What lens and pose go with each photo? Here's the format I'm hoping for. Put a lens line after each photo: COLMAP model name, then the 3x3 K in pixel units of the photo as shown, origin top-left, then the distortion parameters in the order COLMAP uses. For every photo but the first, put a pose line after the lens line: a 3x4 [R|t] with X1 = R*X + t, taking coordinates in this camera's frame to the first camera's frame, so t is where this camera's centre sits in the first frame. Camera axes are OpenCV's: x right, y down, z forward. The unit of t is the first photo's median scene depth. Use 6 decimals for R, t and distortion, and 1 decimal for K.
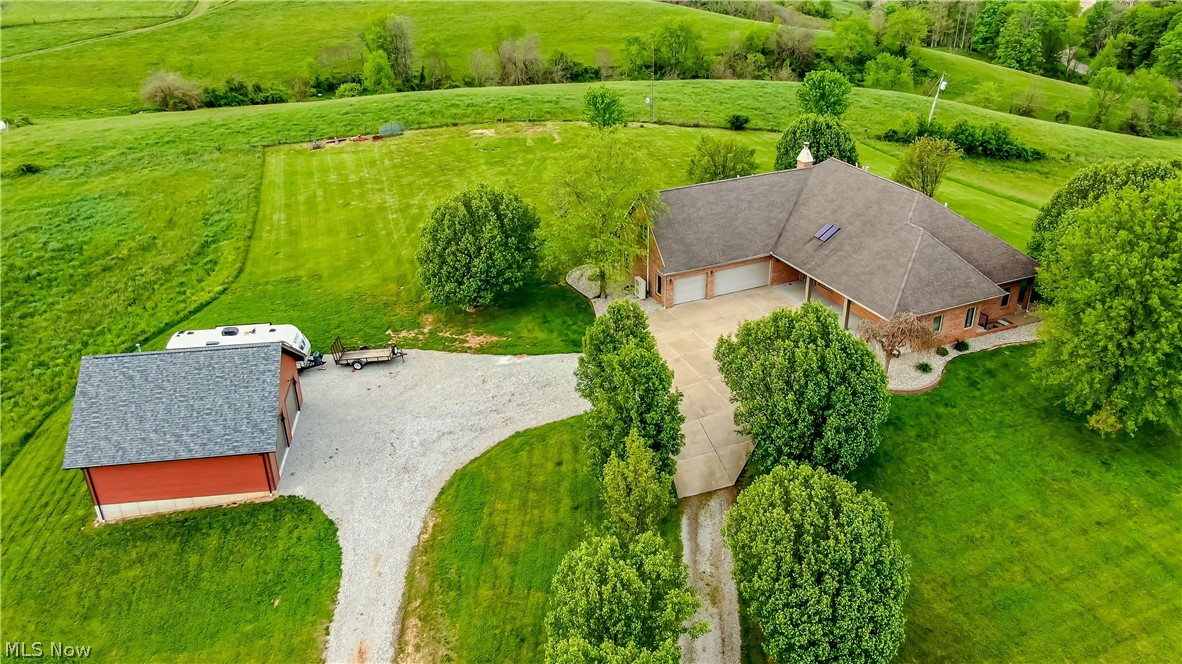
lens RADIAL K [[903.0, 0, 591.0], [0, 903.0, 332.0], [0, 0, 1]] dist [-0.012347, 0.000242]
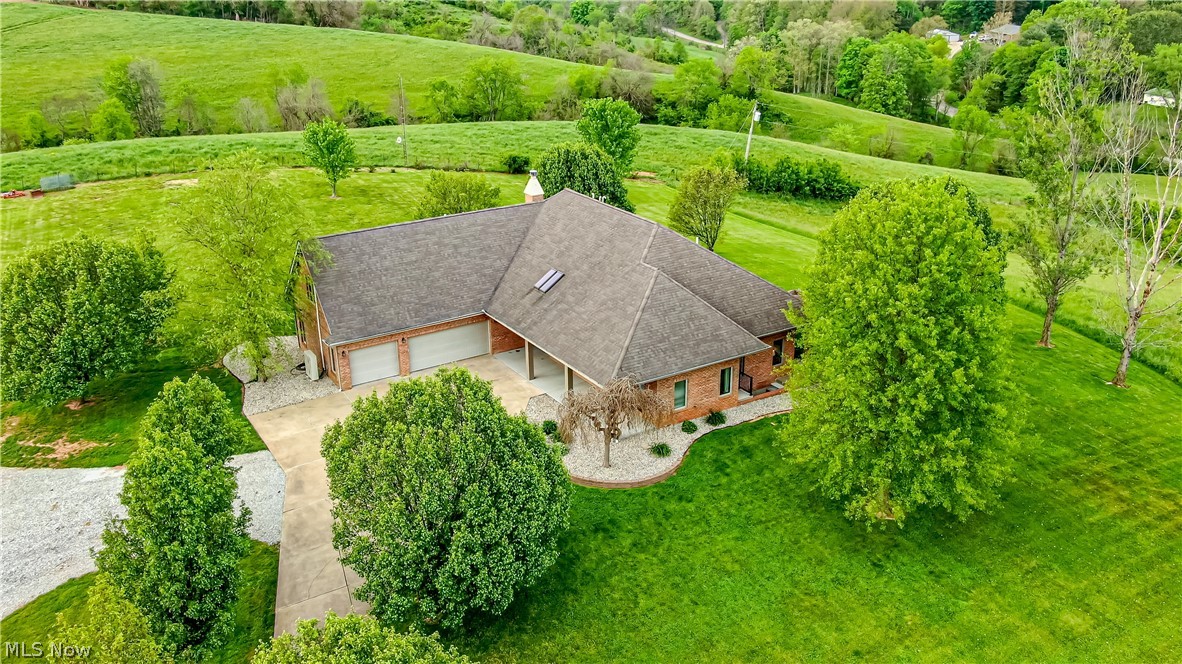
lens RADIAL K [[1026.5, 0, 591.0], [0, 1026.5, 332.0], [0, 0, 1]] dist [-0.005791, 0.009441]
pose [[0.991171, -0.045594, 0.124501, 0.187977], [0.056861, 0.994452, -0.088500, 0.012756], [-0.119776, 0.094798, 0.988265, 0.136072]]
